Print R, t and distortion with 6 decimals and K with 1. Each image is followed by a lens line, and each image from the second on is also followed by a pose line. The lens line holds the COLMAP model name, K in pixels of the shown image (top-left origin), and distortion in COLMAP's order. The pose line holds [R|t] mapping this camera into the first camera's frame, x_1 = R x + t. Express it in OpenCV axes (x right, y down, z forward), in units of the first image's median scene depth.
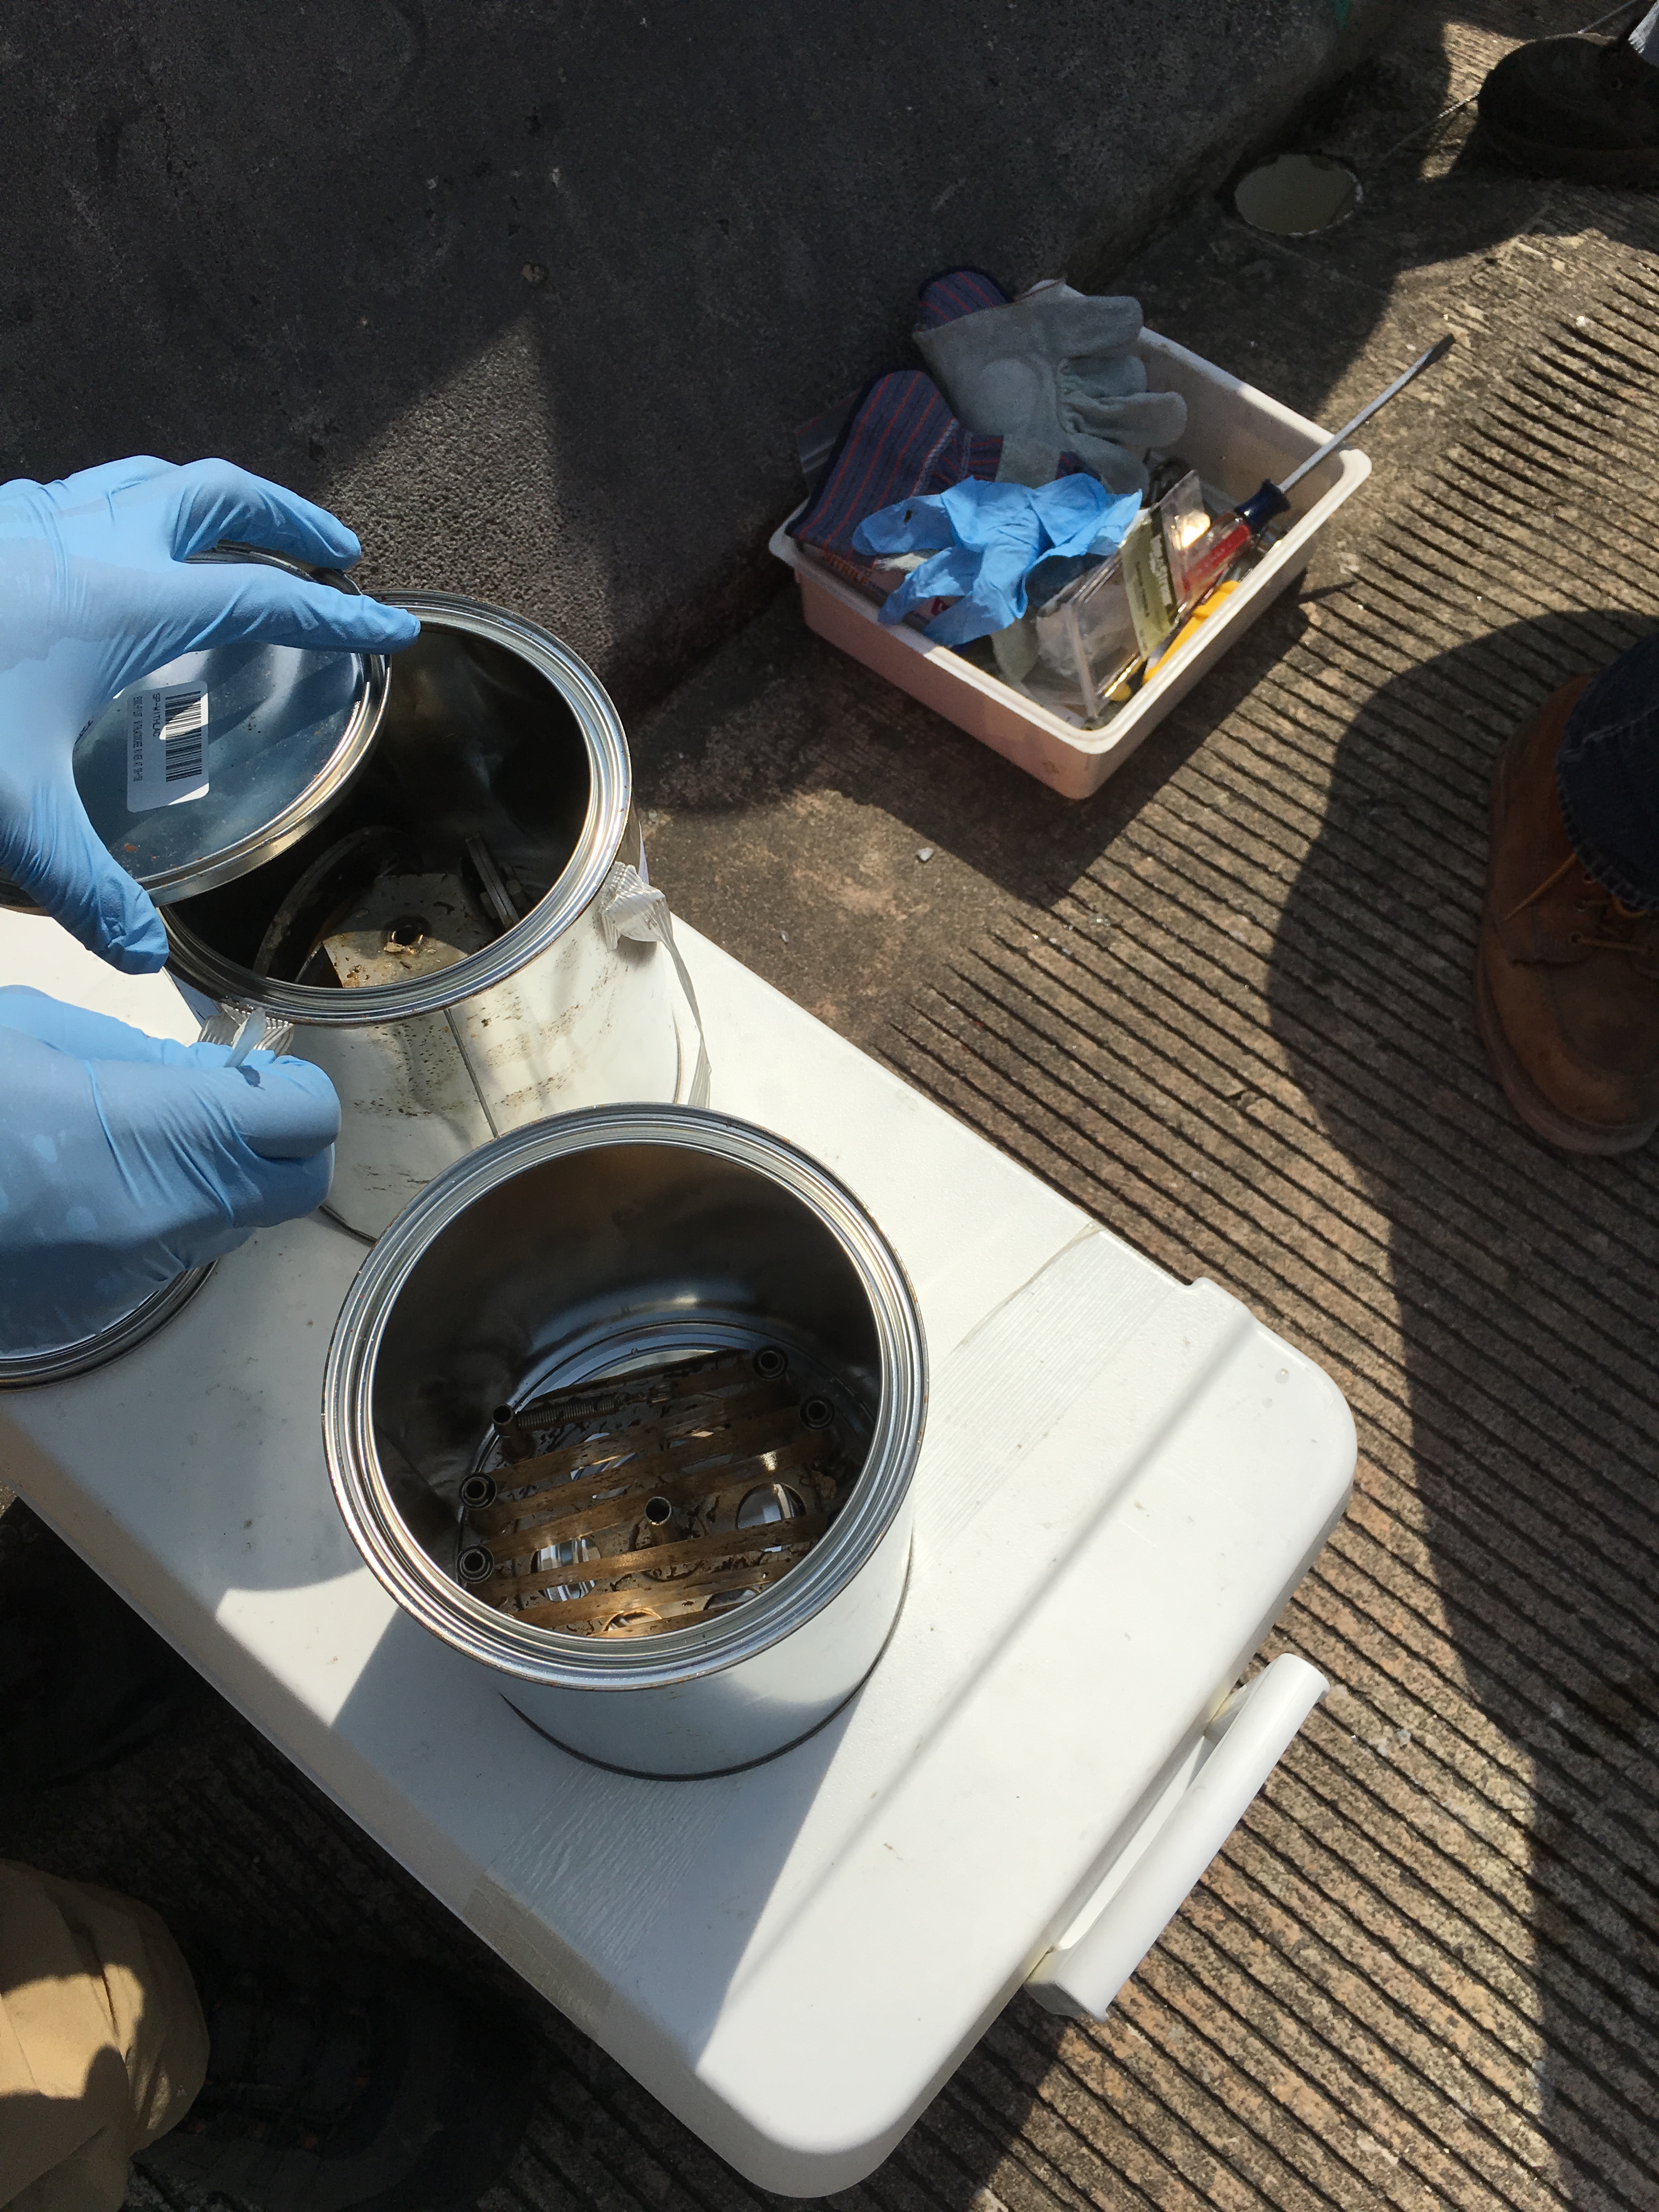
lens RADIAL K [[1835.9, 0, 848.5], [0, 1835.9, 1090.4], [0, 0, 1]] dist [0.074366, -0.110860]
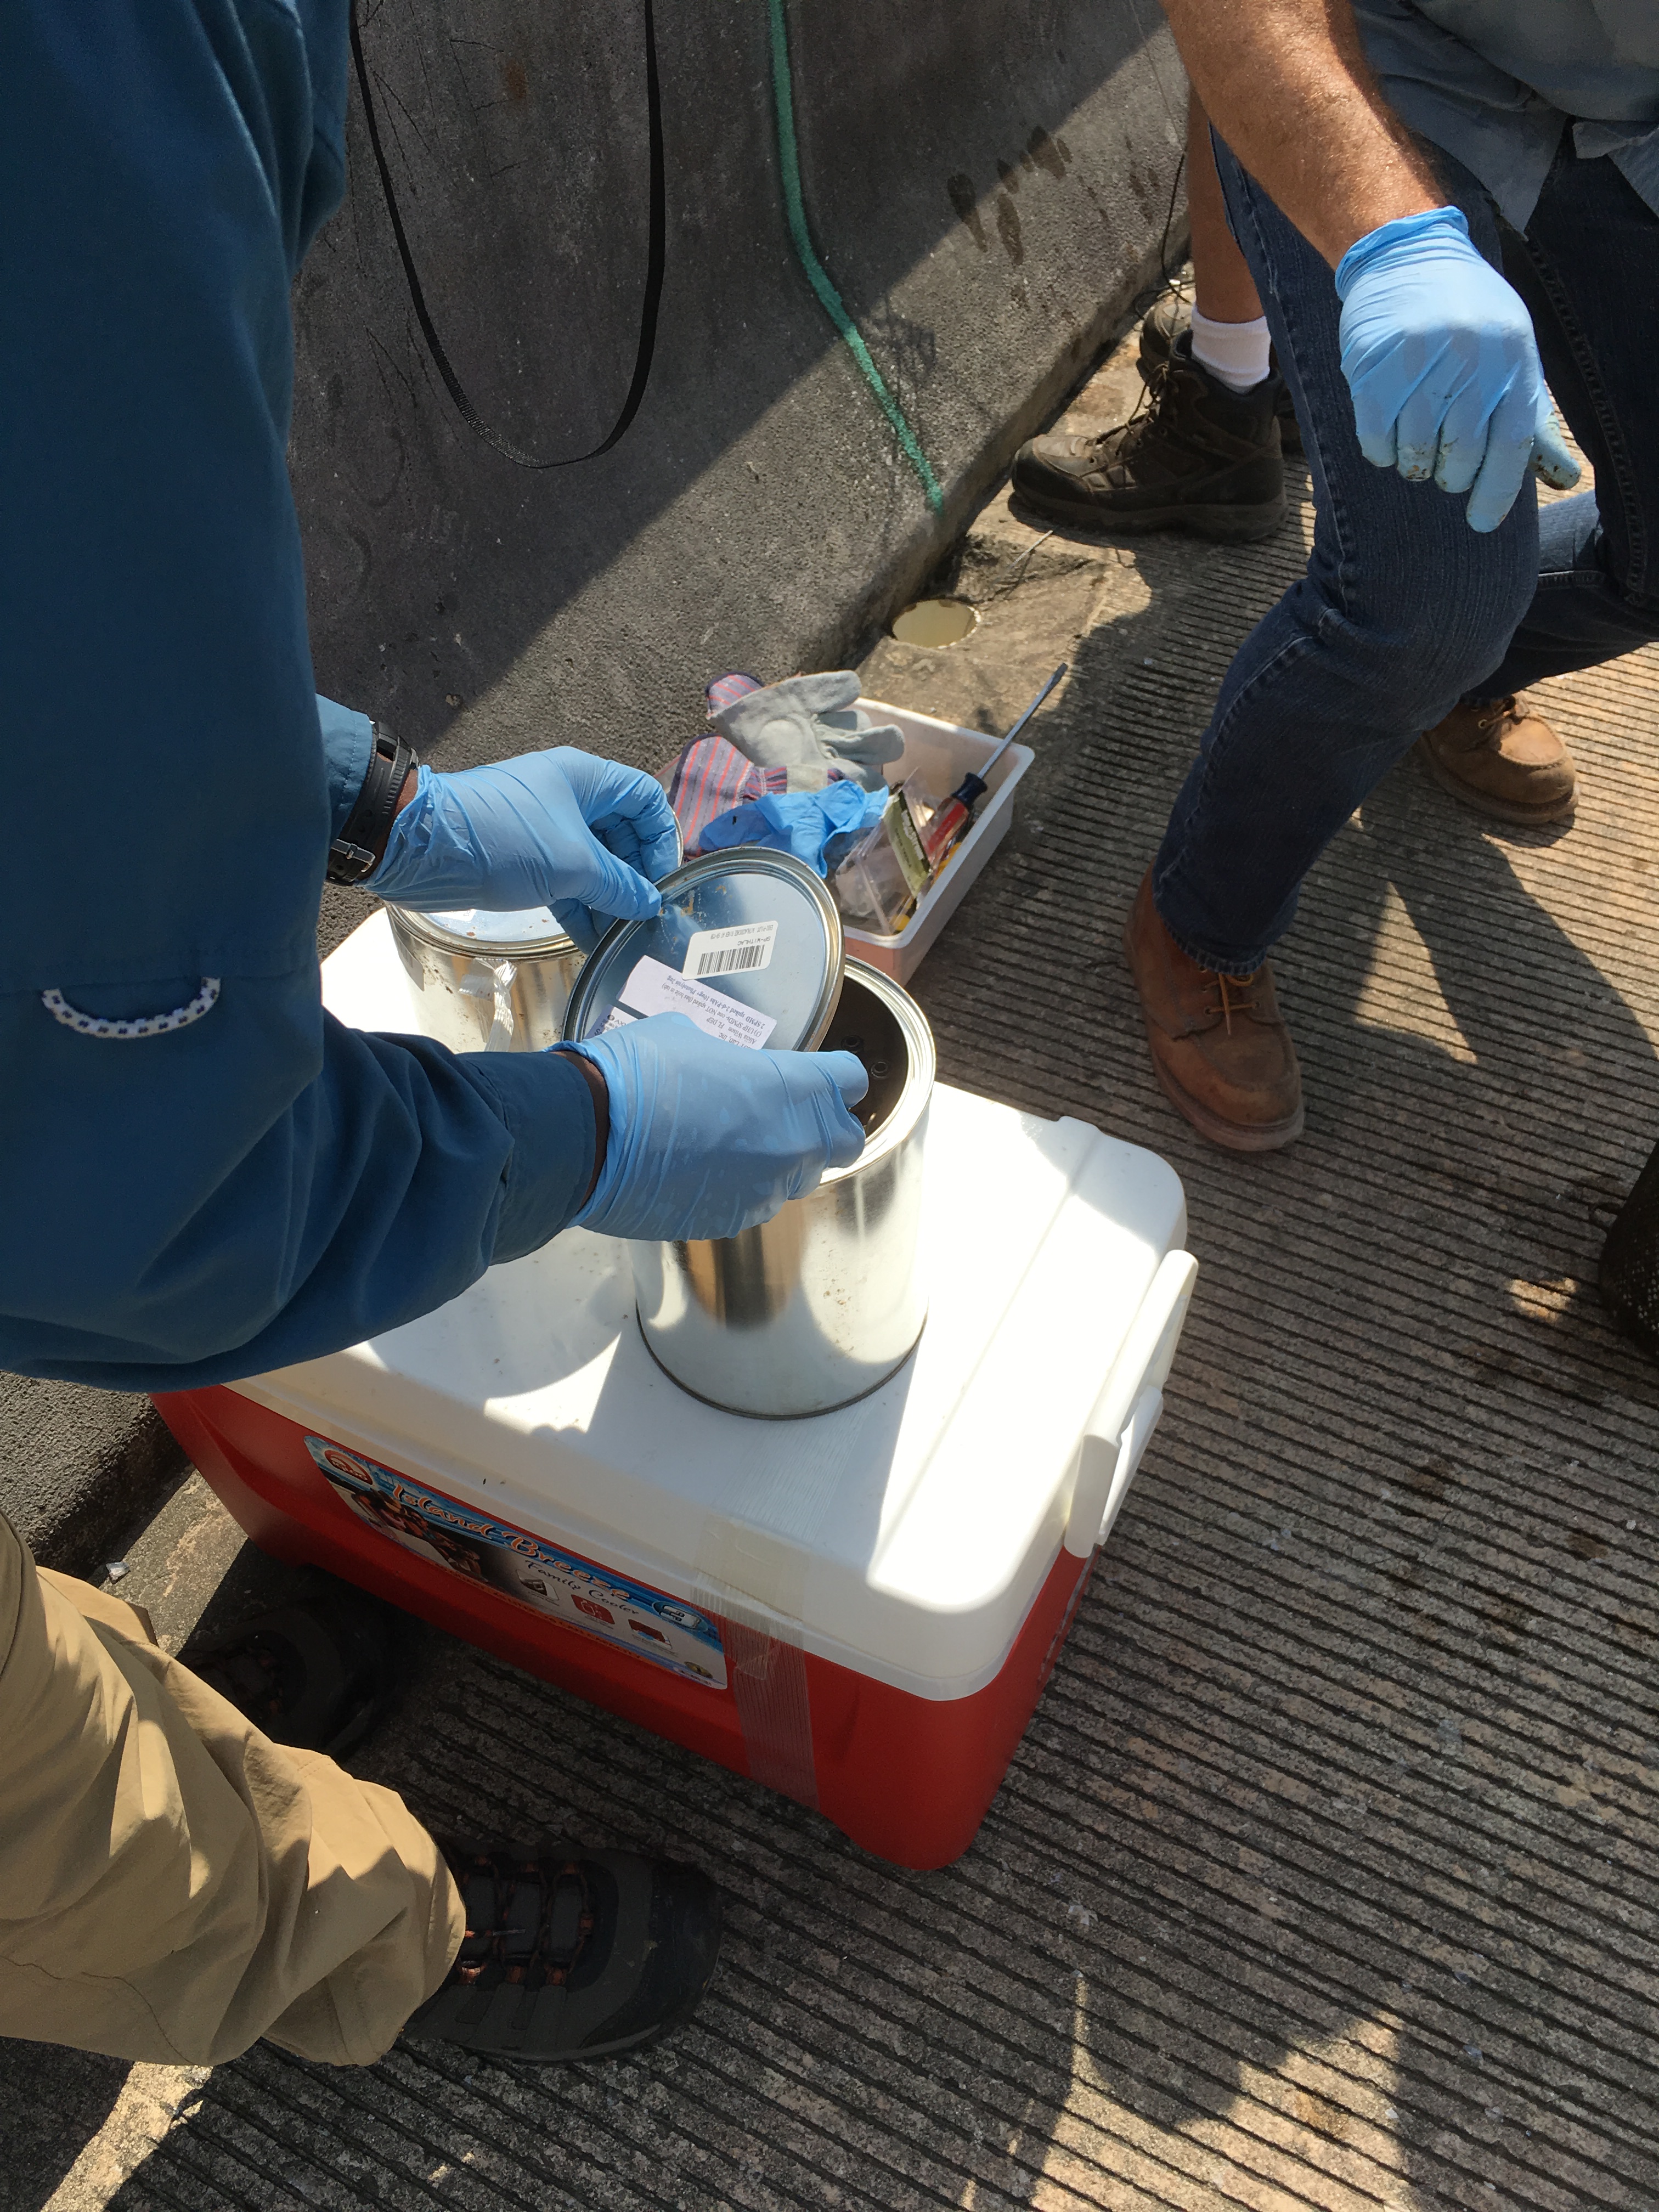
lens RADIAL K [[1835.9, 0, 847.7], [0, 1835.9, 1095.6], [0, 0, 1]] dist [0.074366, -0.110860]
pose [[0.971695, -0.179172, 0.153966, -0.138497], [0.215505, 0.939287, -0.267017, 0.285973], [-0.096776, 0.292640, 0.951313, -0.296280]]
